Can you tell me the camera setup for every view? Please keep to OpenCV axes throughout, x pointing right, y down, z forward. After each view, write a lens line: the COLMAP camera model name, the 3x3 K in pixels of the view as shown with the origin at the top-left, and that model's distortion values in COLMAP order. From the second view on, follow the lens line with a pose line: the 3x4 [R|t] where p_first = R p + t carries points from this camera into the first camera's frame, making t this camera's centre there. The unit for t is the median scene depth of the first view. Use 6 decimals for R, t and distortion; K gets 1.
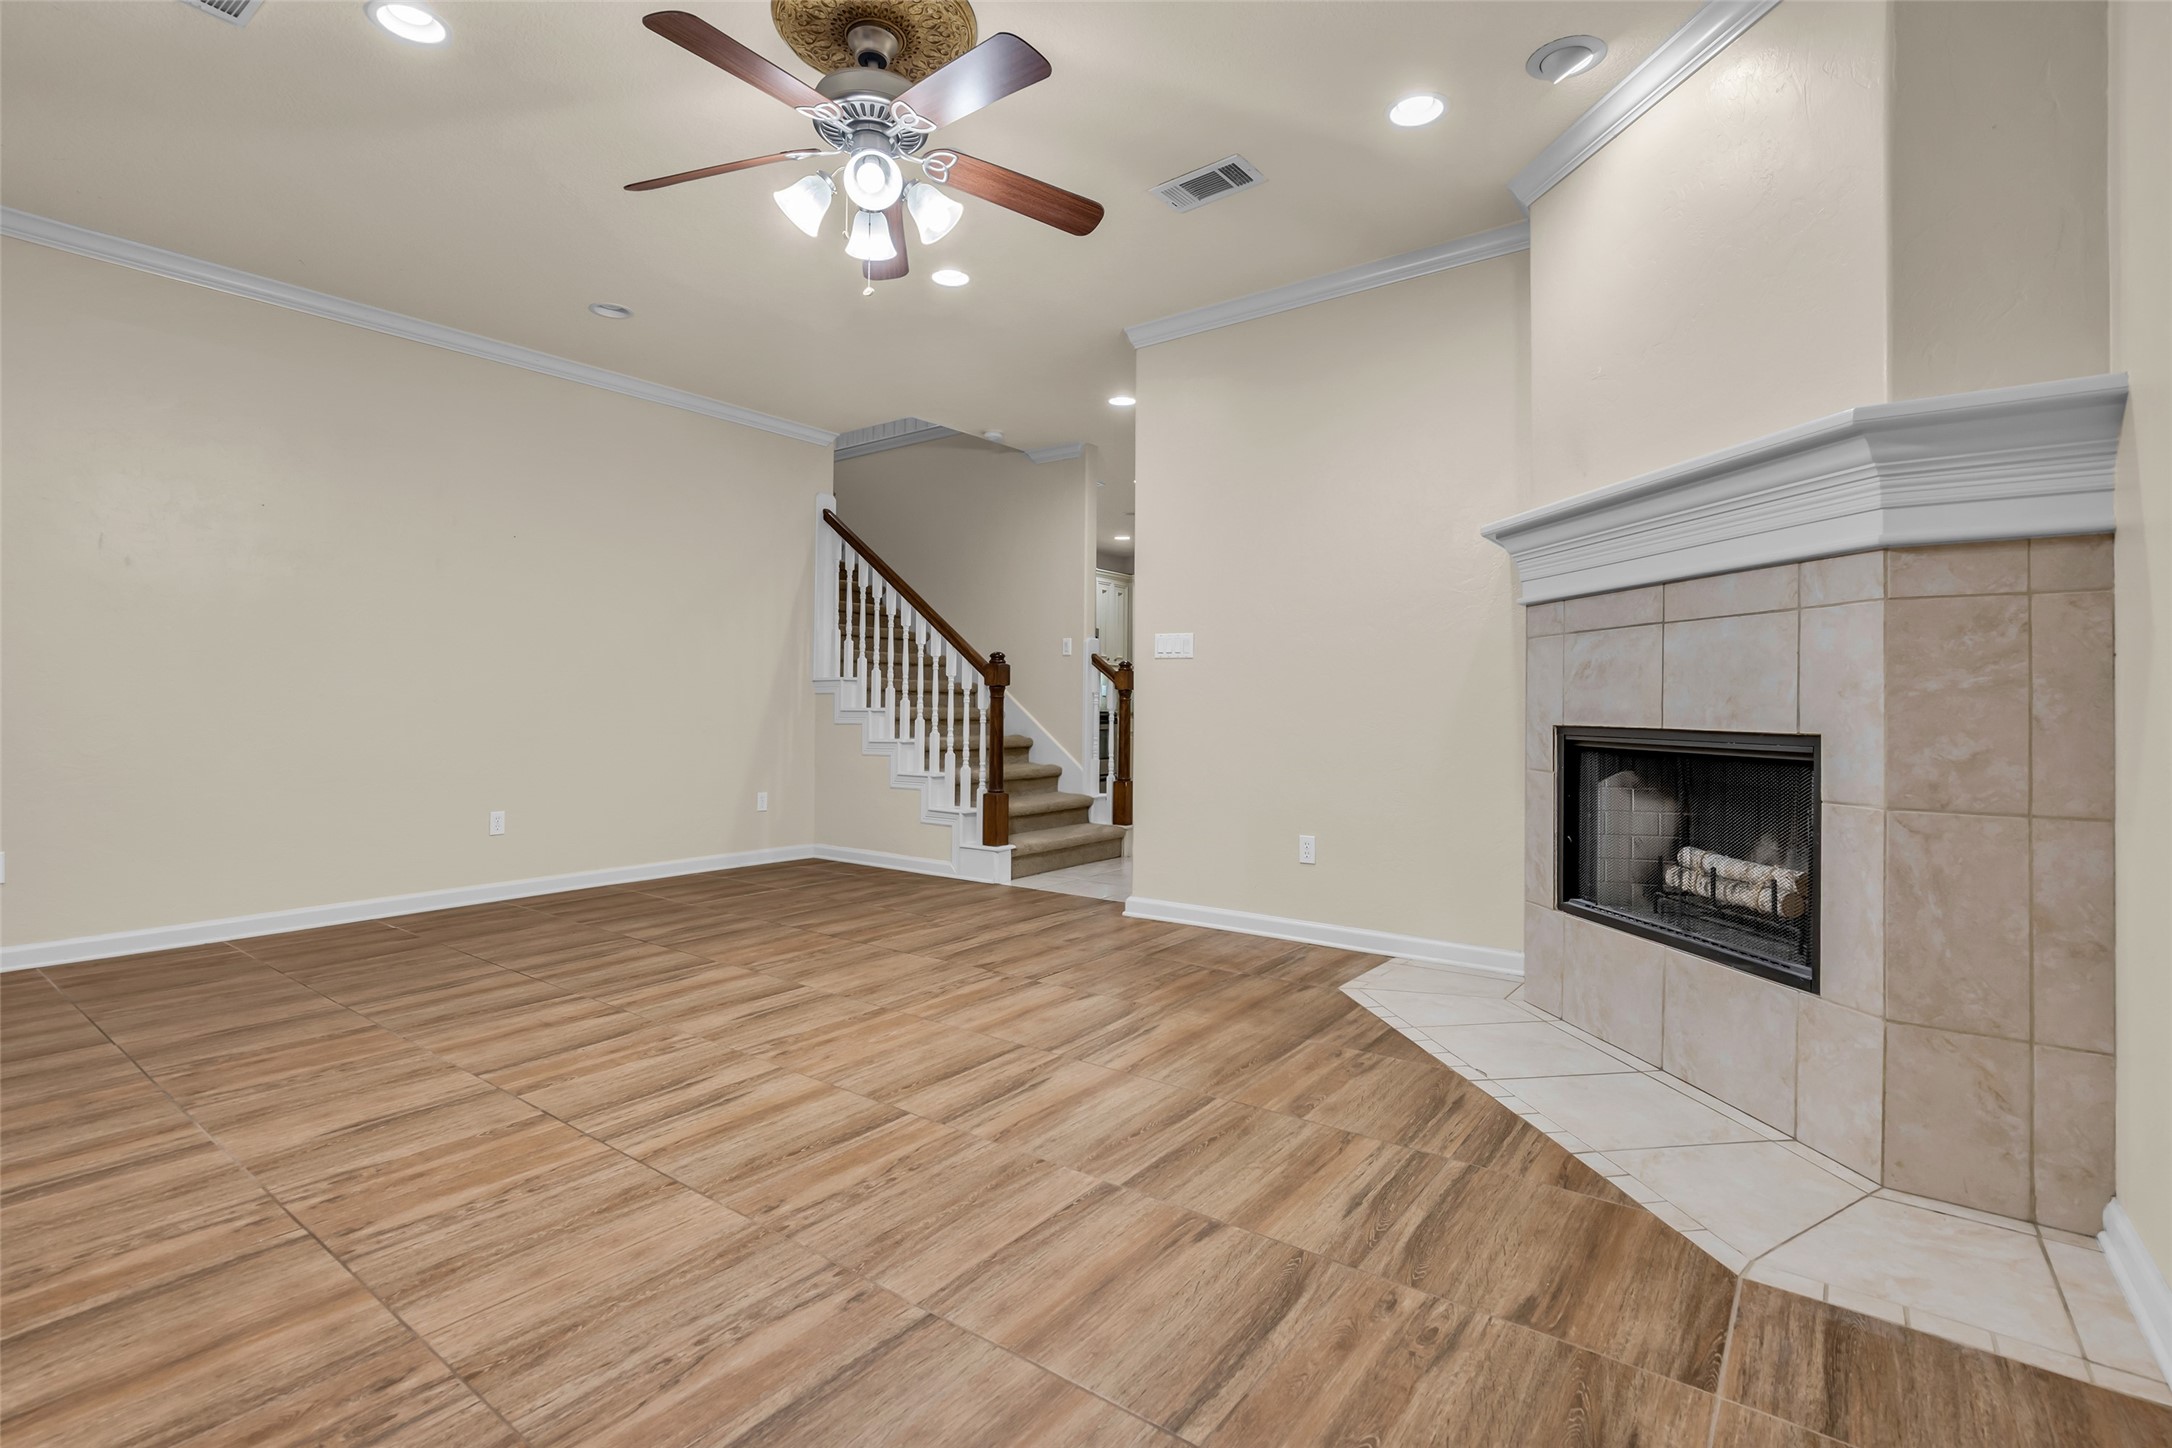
lens RADIAL K [[1017.2, 0, 1078.3], [0, 1017.2, 697.9], [0, 0, 1]] dist [-0.018496, 0.004055]
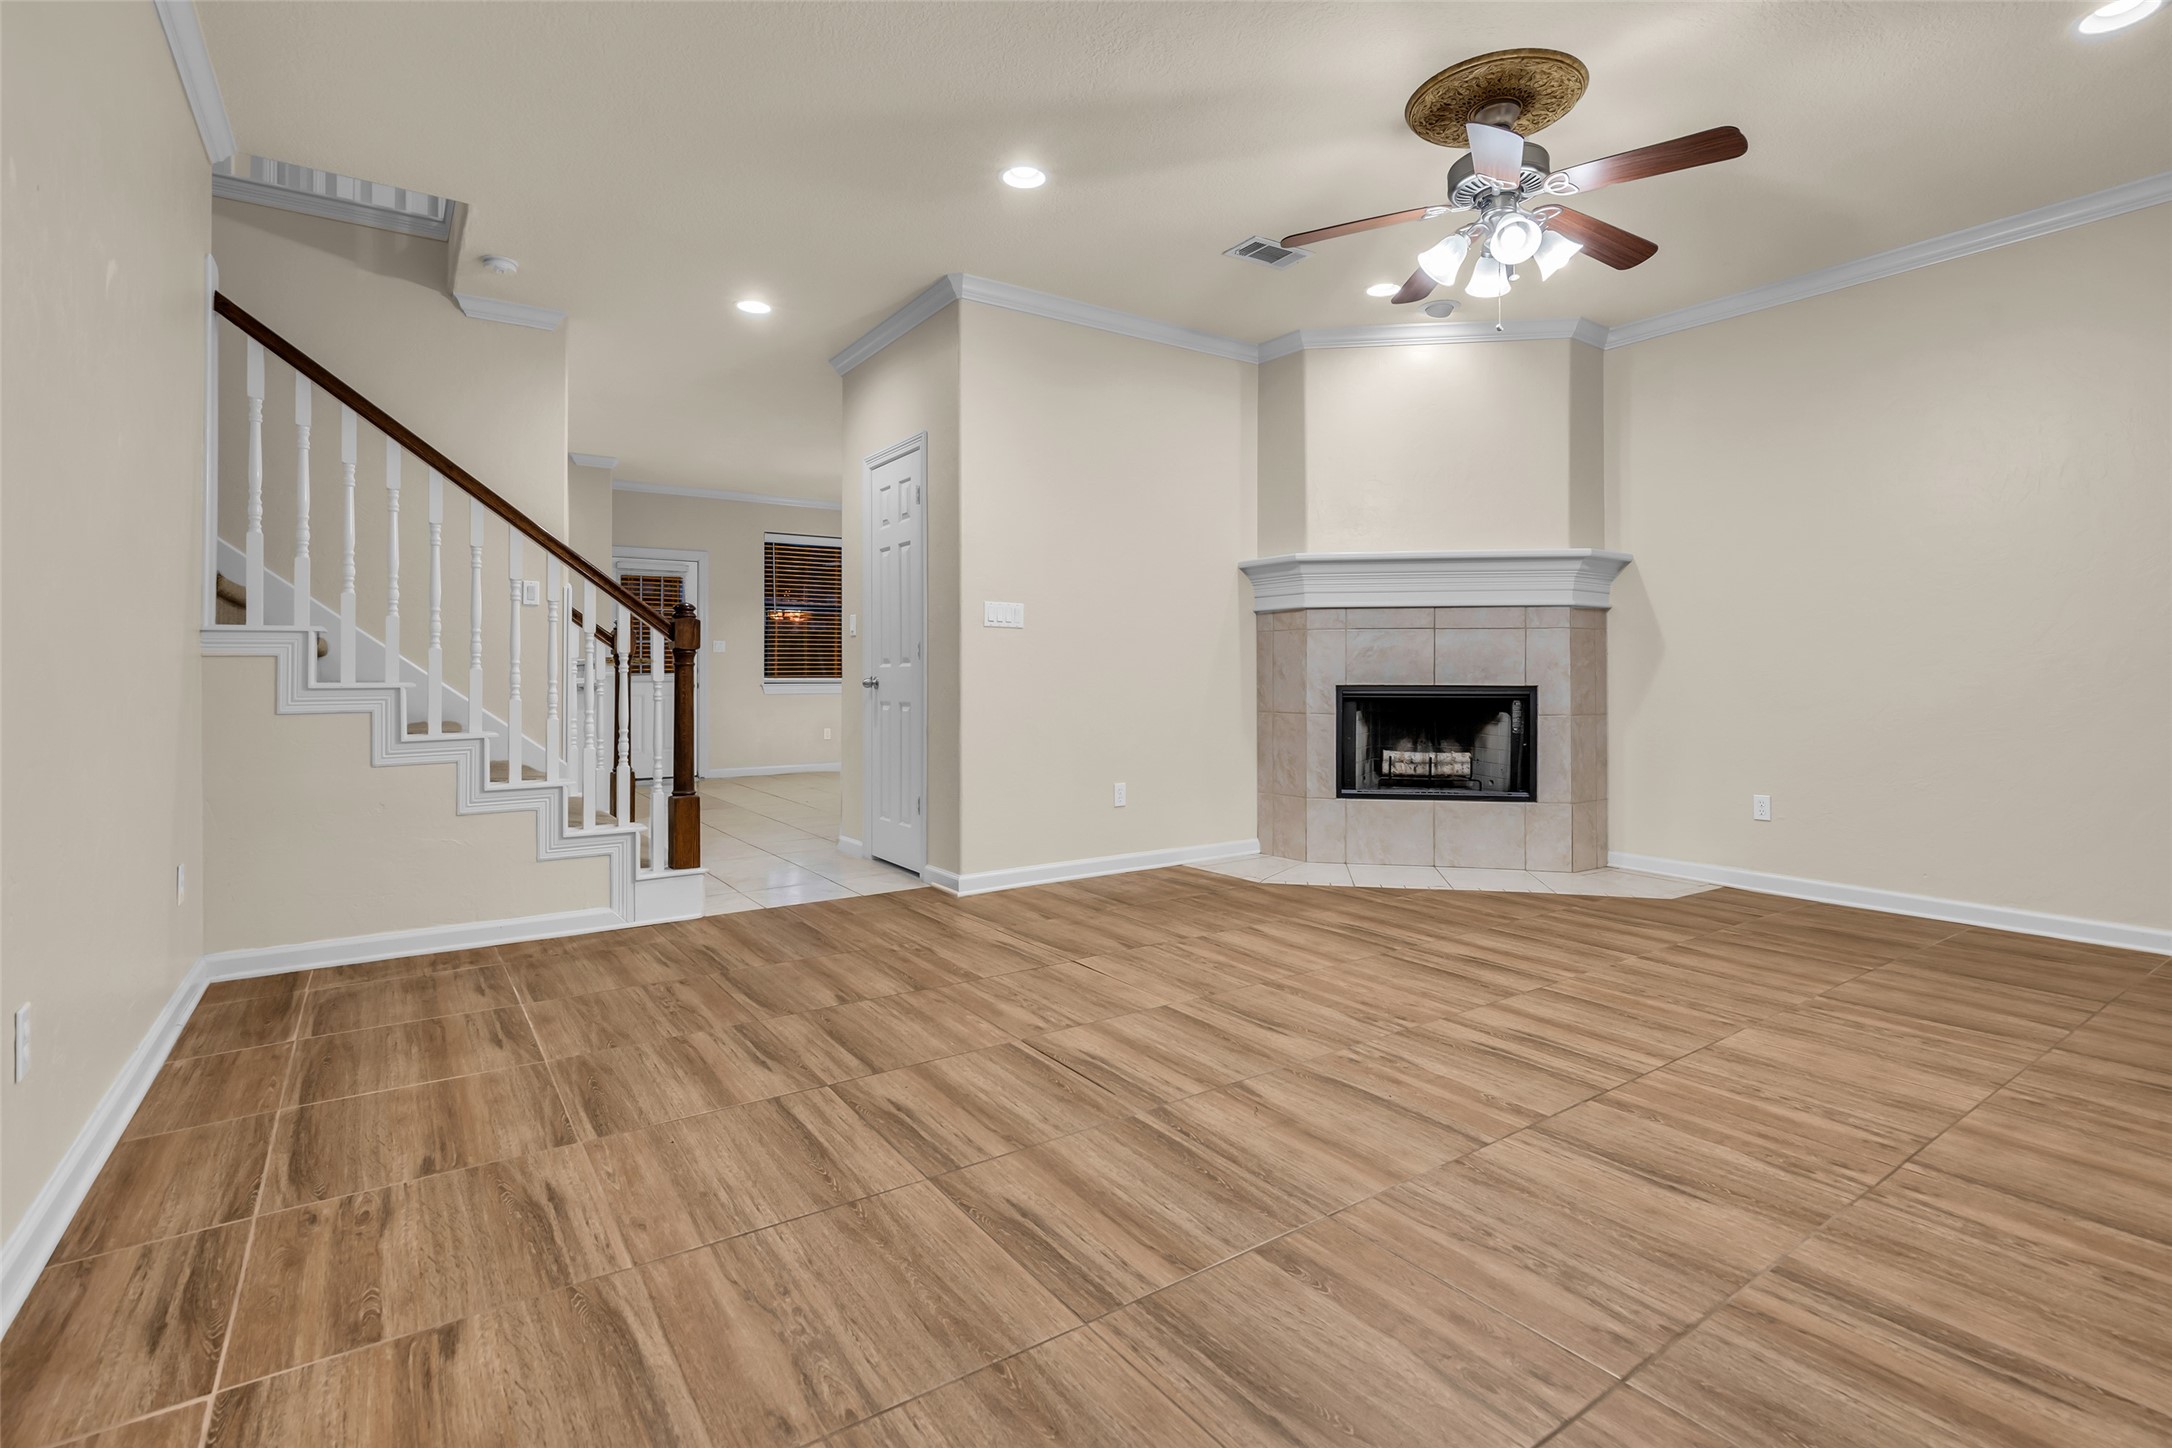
lens RADIAL K [[1020.2, 0, 1082.9], [0, 1020.2, 680.2], [0, 0, 1]] dist [-0.013329, 0.002069]
pose [[0.311988, -0.011861, 0.950012, -1.406688], [-0.004337, 0.999894, 0.013908, -0.002348], [-0.950076, -0.008459, 0.311903, 1.021173]]
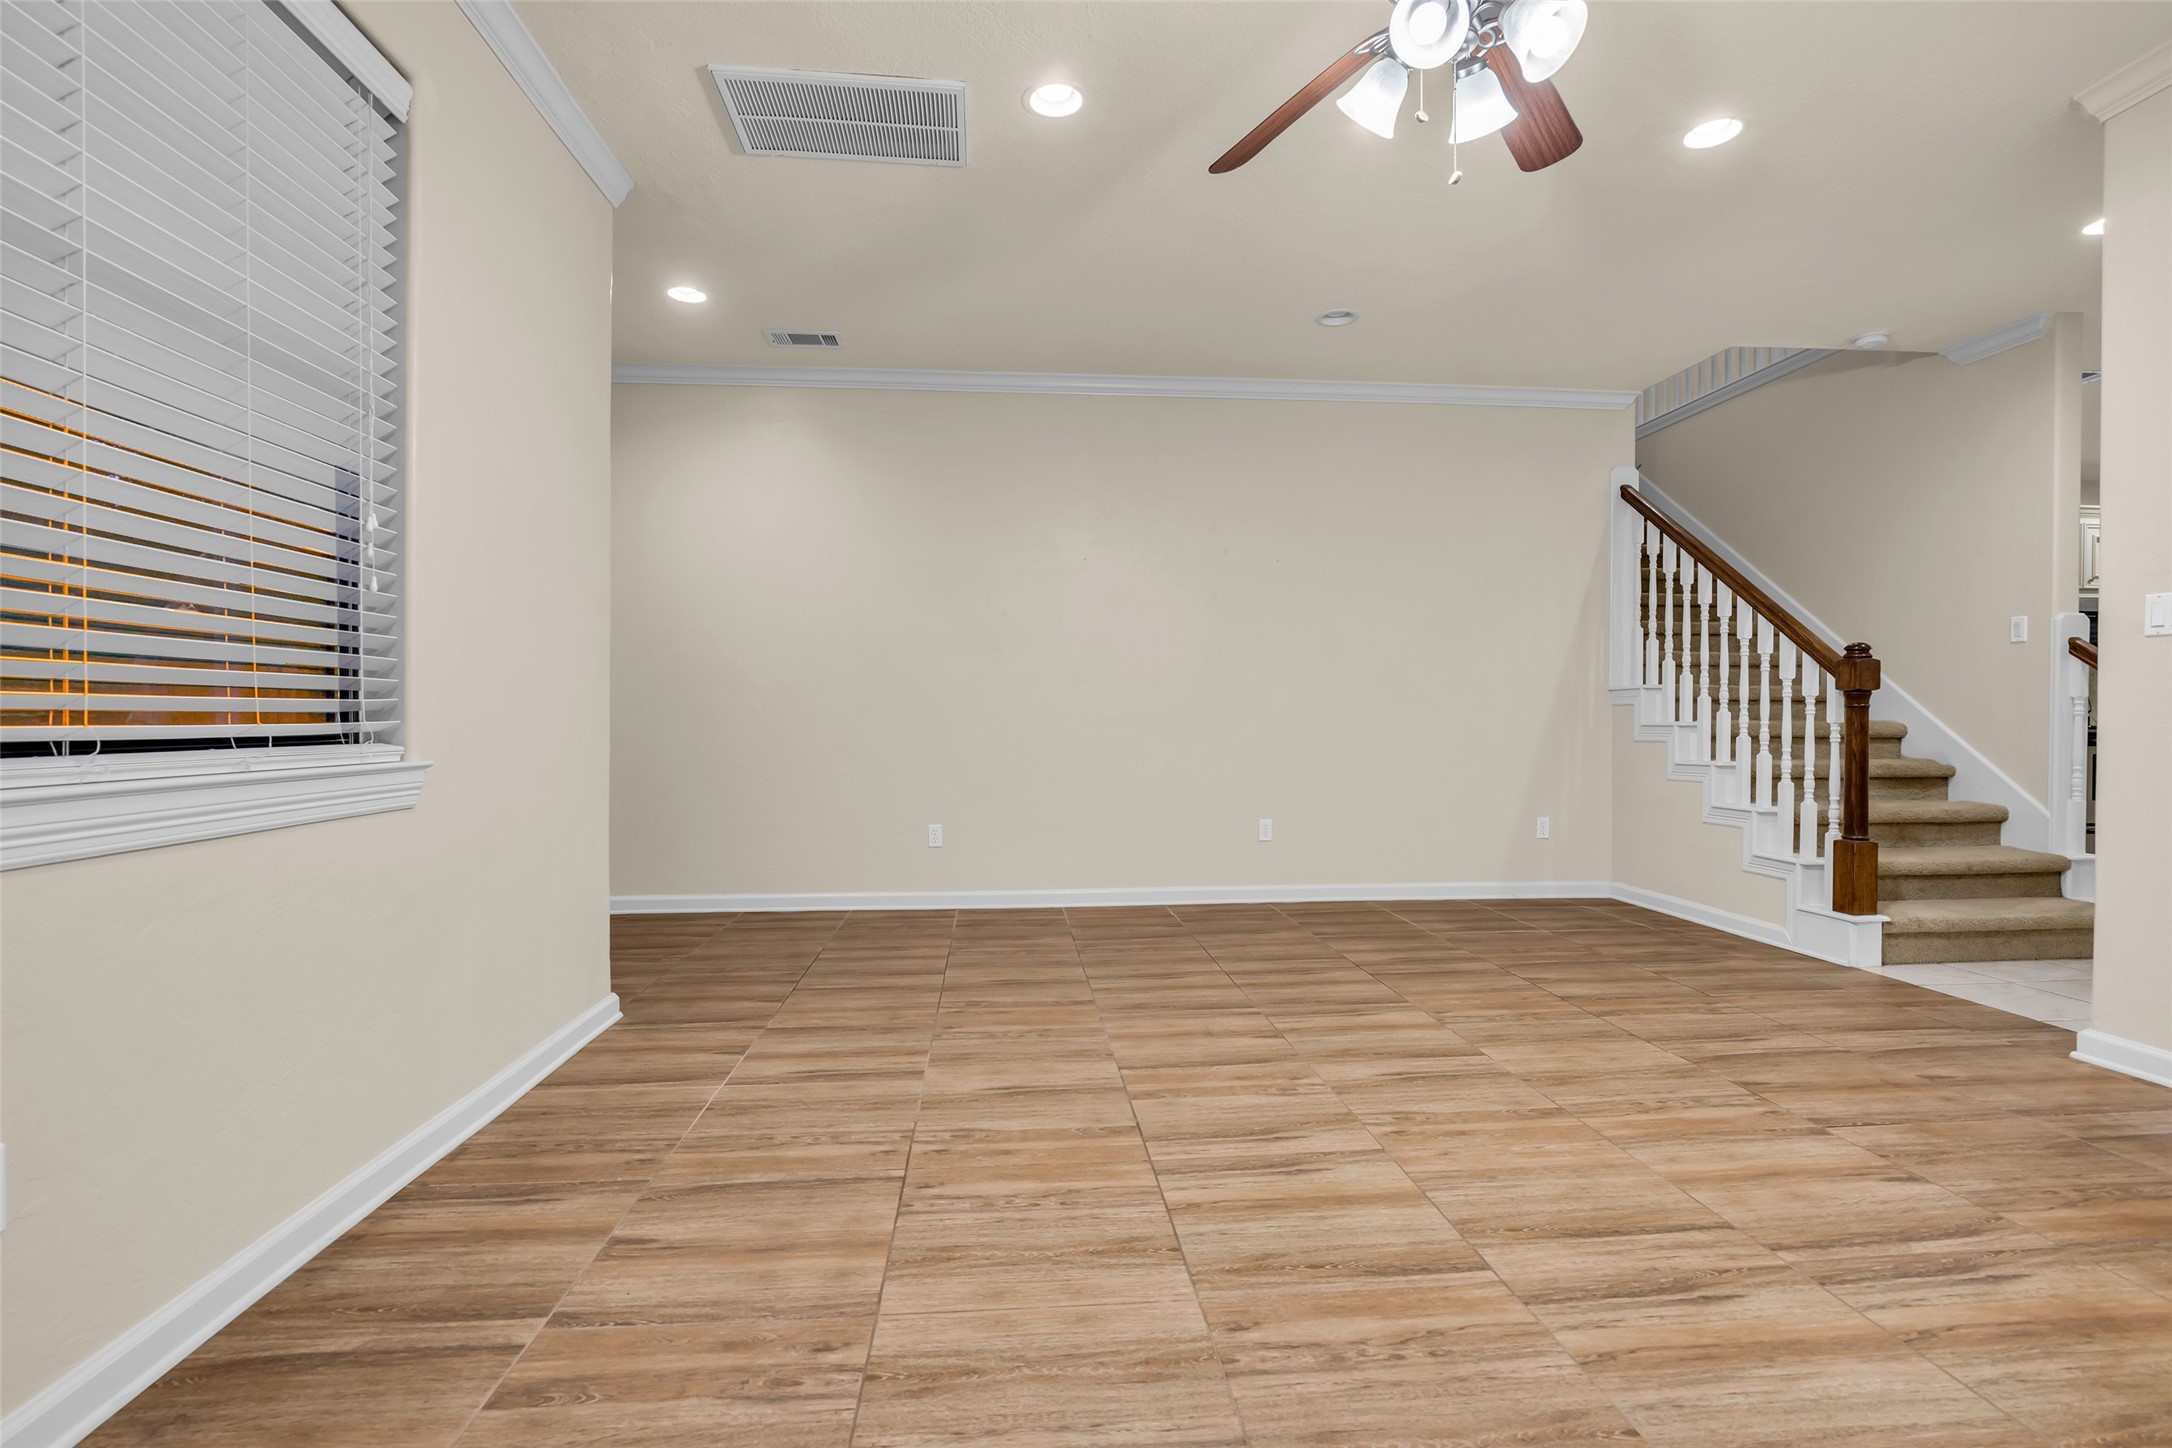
lens RADIAL K [[1001.3, 0, 1077.3], [0, 1001.3, 726.6], [0, 0, 1]] dist [-0.017877, 0.005529]
pose [[0.665407, 0.000880, -0.746480, 0.154291], [0.009870, 0.999902, 0.009977, 0.002496], [0.746415, -0.014006, 0.665333, 0.262131]]
